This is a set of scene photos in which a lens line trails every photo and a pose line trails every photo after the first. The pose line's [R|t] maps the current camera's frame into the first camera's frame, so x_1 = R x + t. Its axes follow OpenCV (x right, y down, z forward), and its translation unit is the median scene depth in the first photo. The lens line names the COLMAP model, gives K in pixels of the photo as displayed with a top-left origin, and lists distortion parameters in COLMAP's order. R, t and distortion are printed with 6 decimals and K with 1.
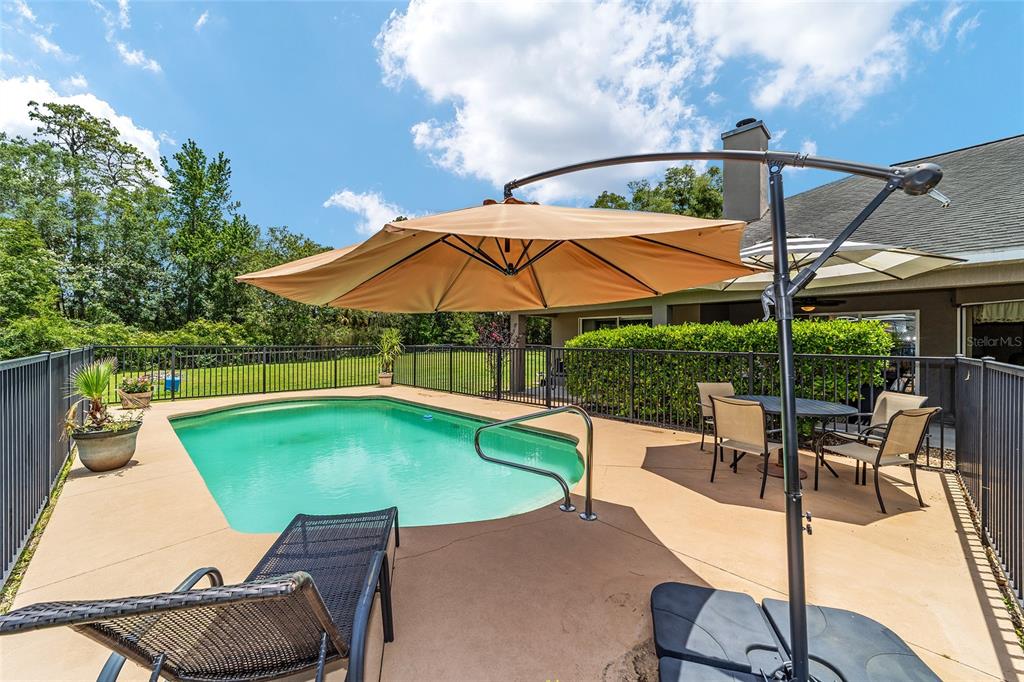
lens RADIAL K [[392.0, 0, 509.2], [0, 392.0, 339.7], [0, 0, 1]] dist [-0.018397, 0.010647]
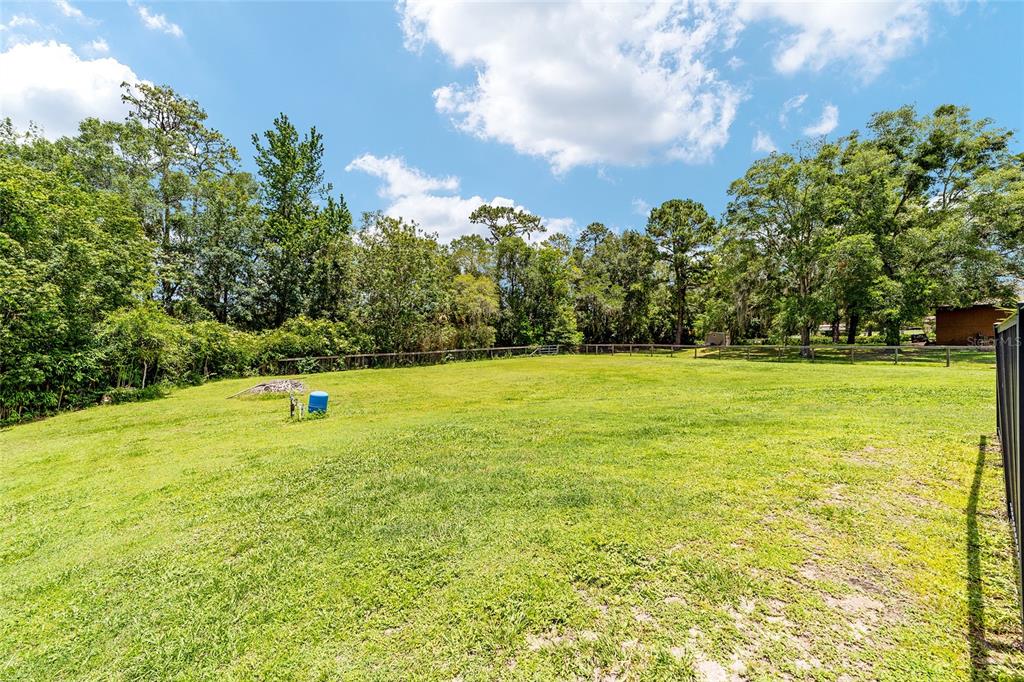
lens RADIAL K [[392.0, 0, 509.2], [0, 392.0, 339.7], [0, 0, 1]] dist [-0.018397, 0.010647]
pose [[0.995533, -0.006058, -0.094221, -0.231081], [0.005423, 0.999961, -0.007003, 0.006751], [0.094260, 0.006461, 0.995527, 0.175690]]
